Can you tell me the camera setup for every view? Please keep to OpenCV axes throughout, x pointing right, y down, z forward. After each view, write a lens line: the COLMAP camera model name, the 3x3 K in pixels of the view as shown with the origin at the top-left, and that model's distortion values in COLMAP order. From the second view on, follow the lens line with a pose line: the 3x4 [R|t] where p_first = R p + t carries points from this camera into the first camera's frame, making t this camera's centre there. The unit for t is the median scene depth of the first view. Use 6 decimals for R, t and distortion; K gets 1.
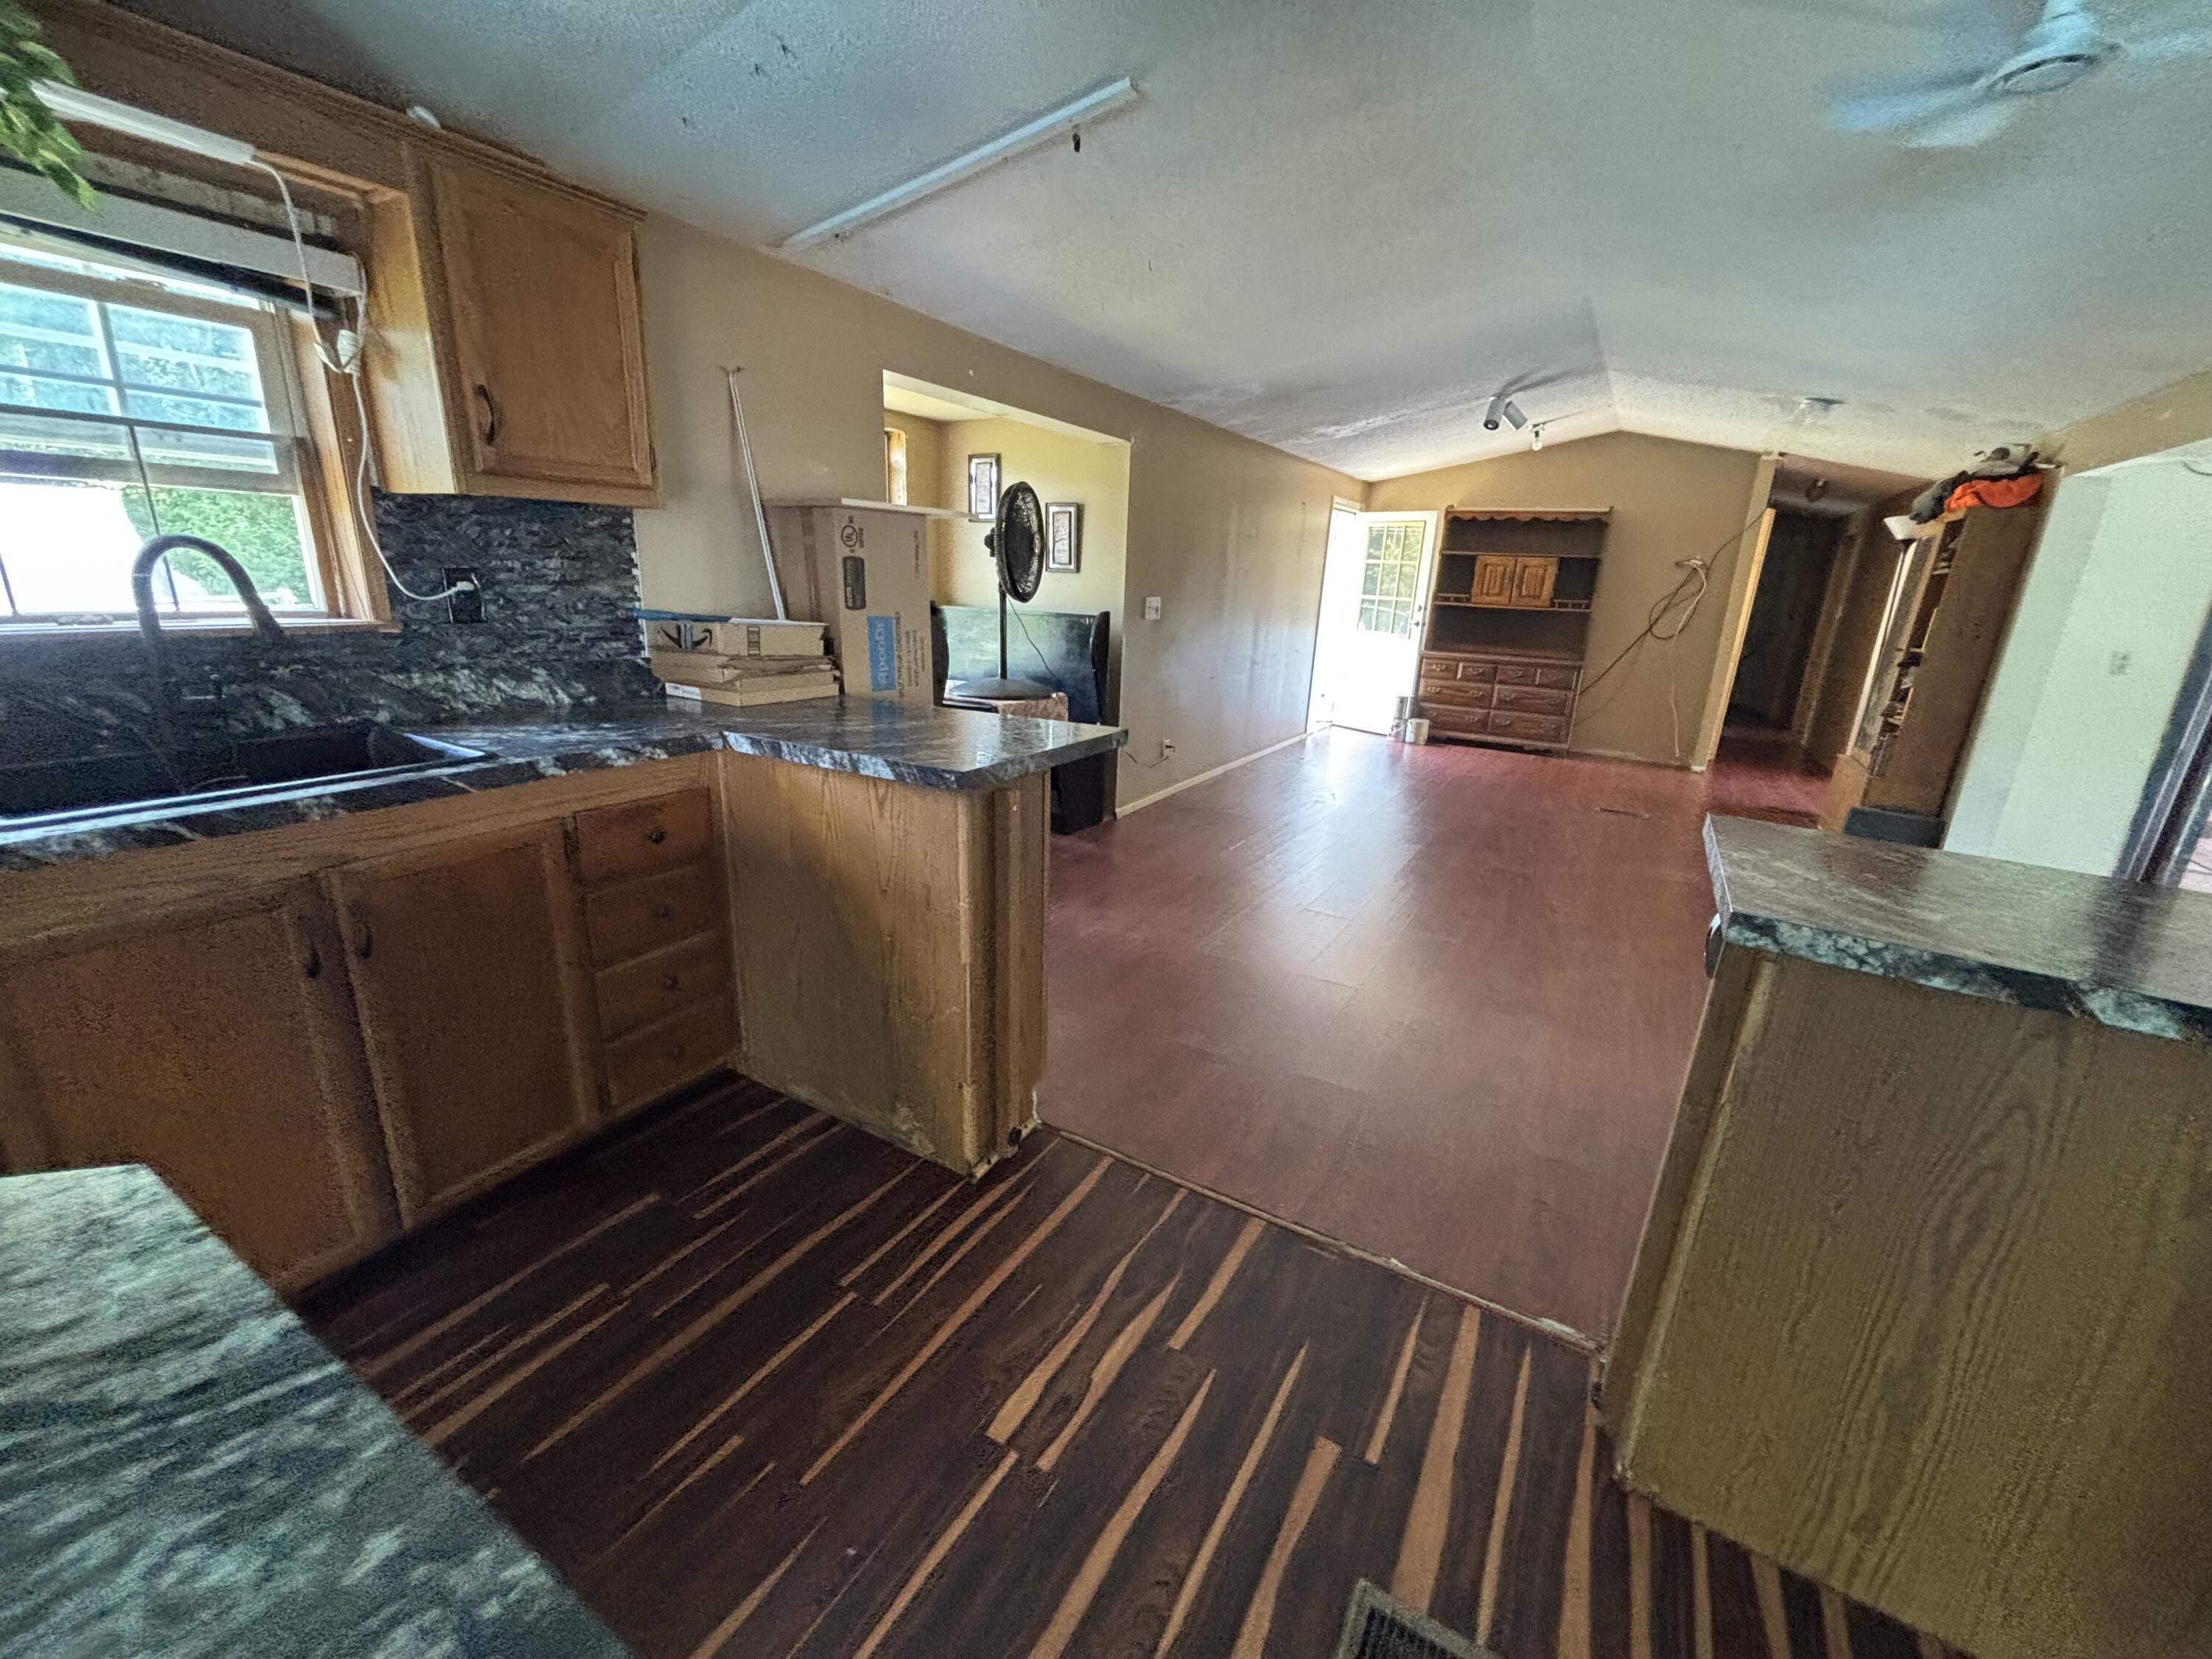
lens RADIAL K [[900.5, 0, 1099.5], [0, 900.5, 825.7], [0, 0, 1]] dist [0.000518, 0.000665]
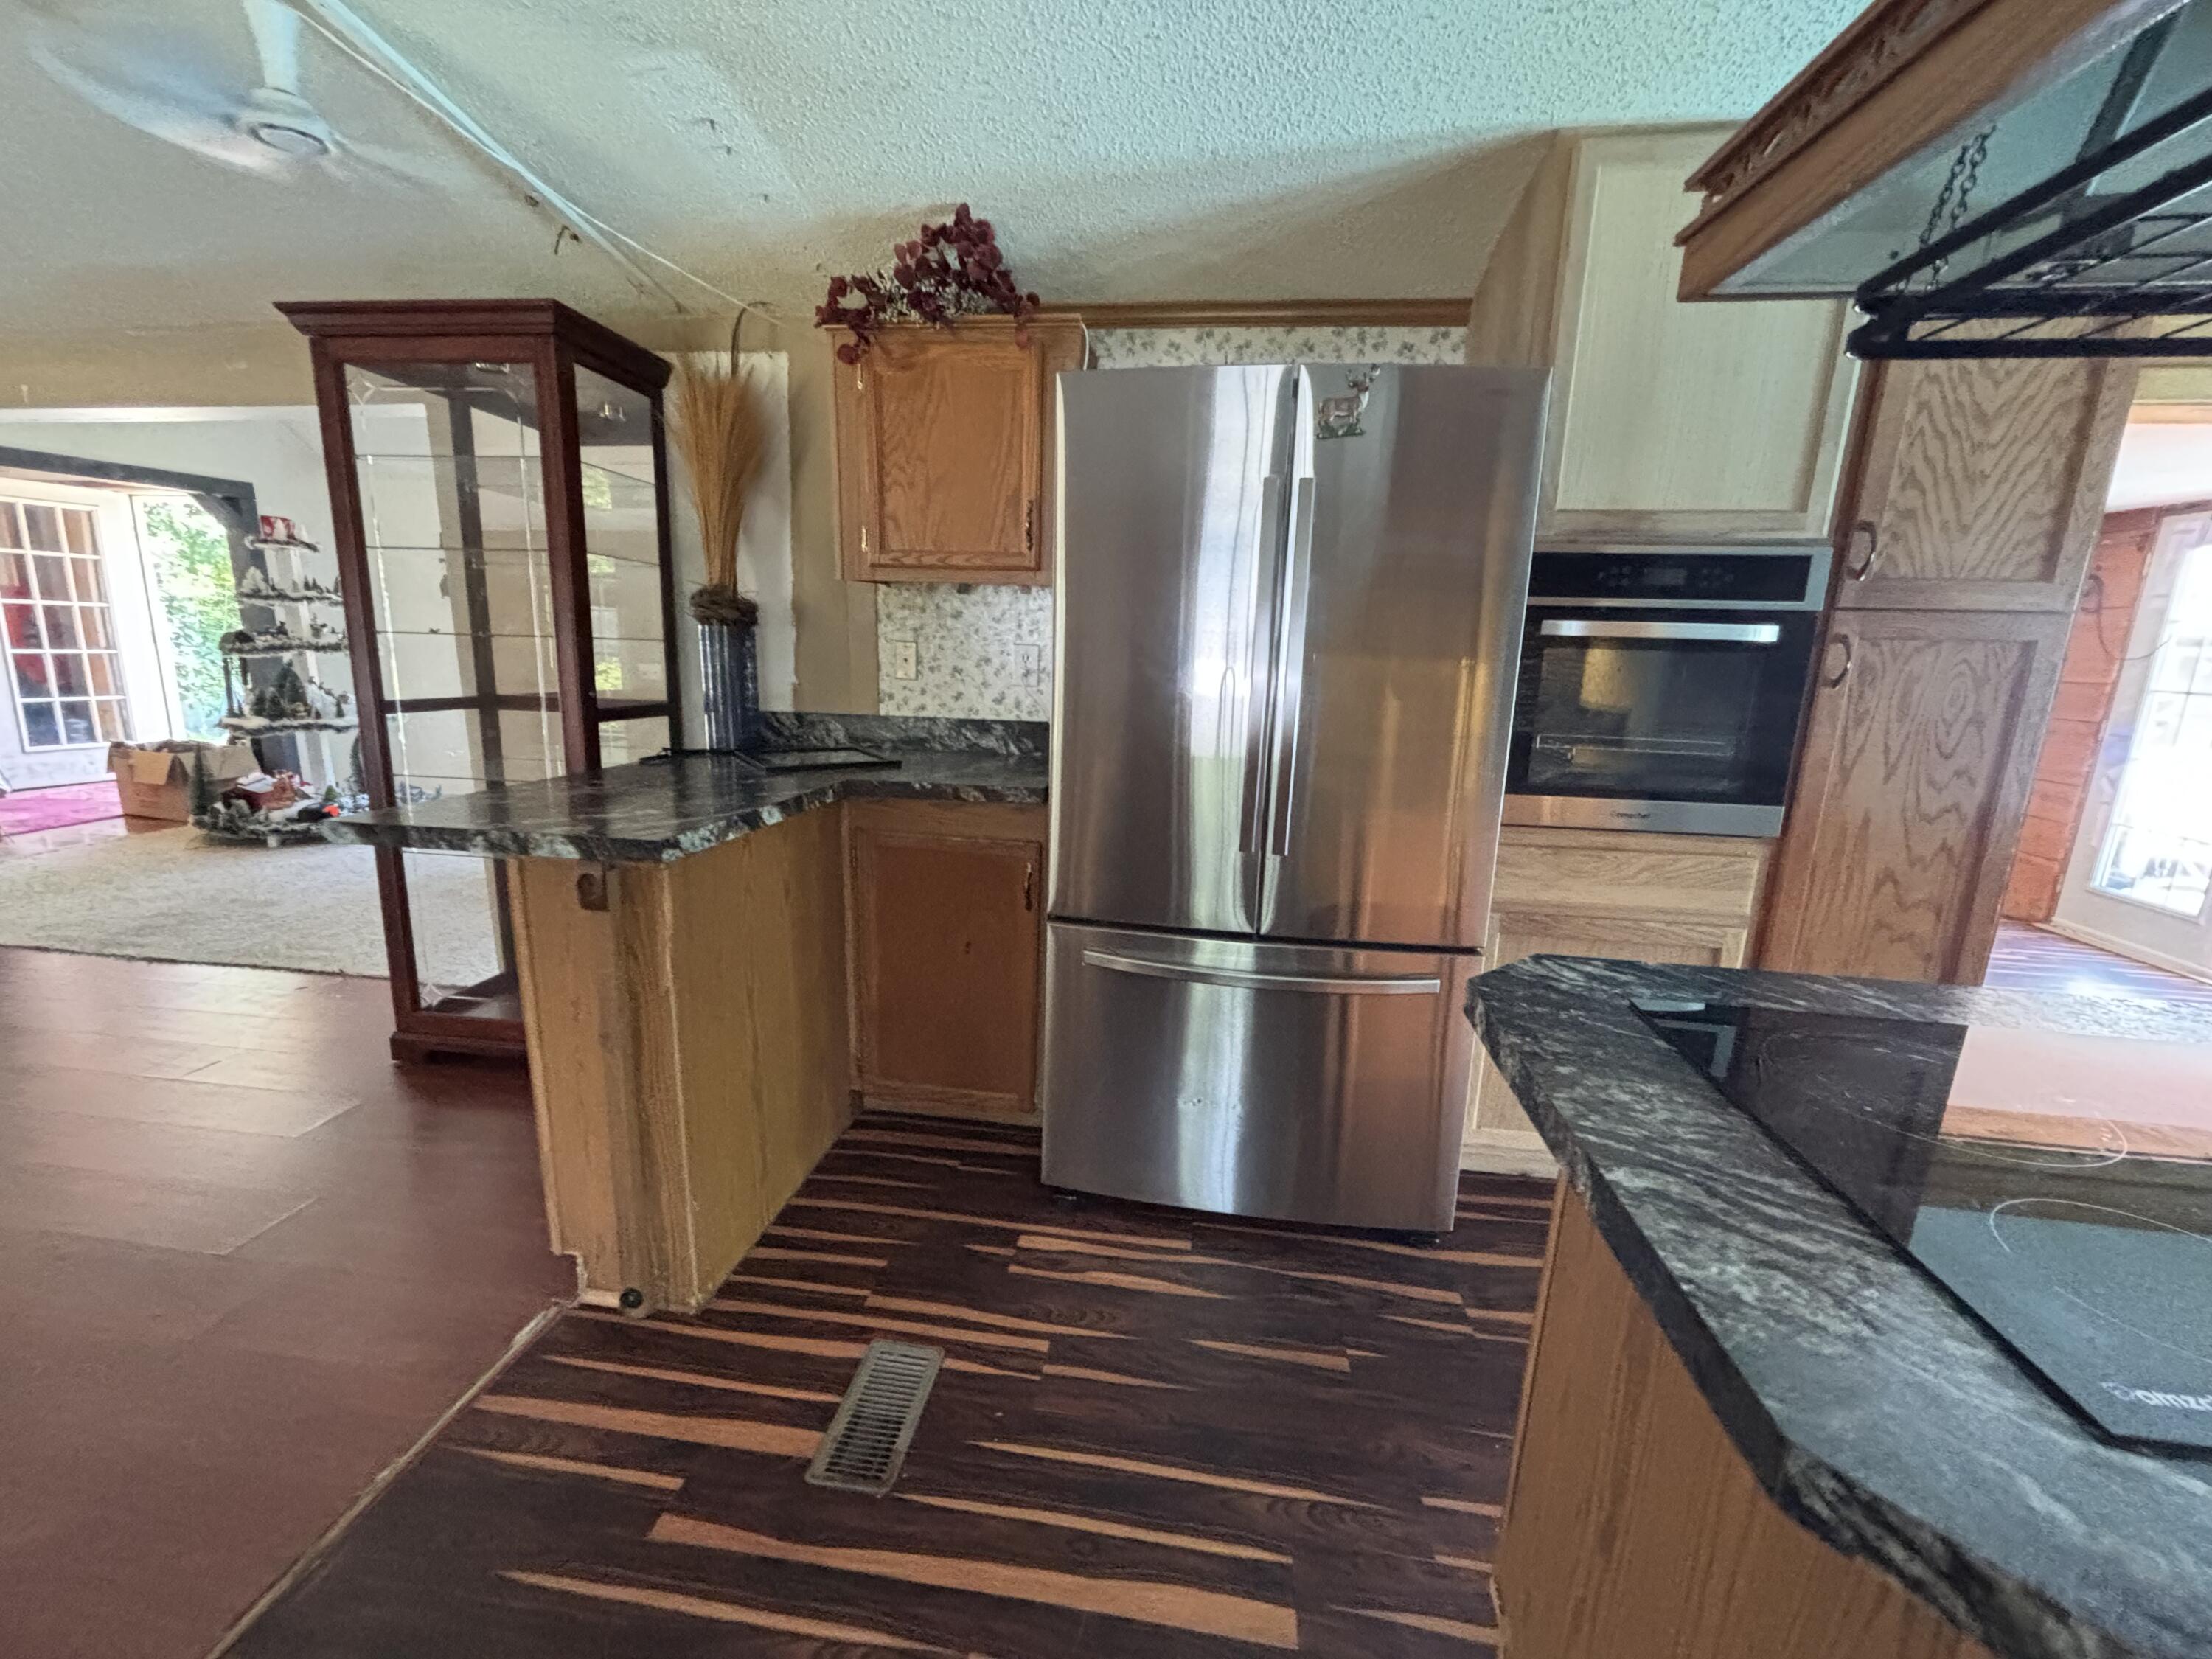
lens RADIAL K [[900.5, 0, 1099.4], [0, 900.5, 825.4], [0, 0, 1]] dist [0.000518, 0.000665]
pose [[-0.389866, -0.250348, 0.886189, -0.170620], [0.207779, 0.913606, 0.349503, -0.060817], [-0.897124, 0.320391, -0.304167, 0.197108]]
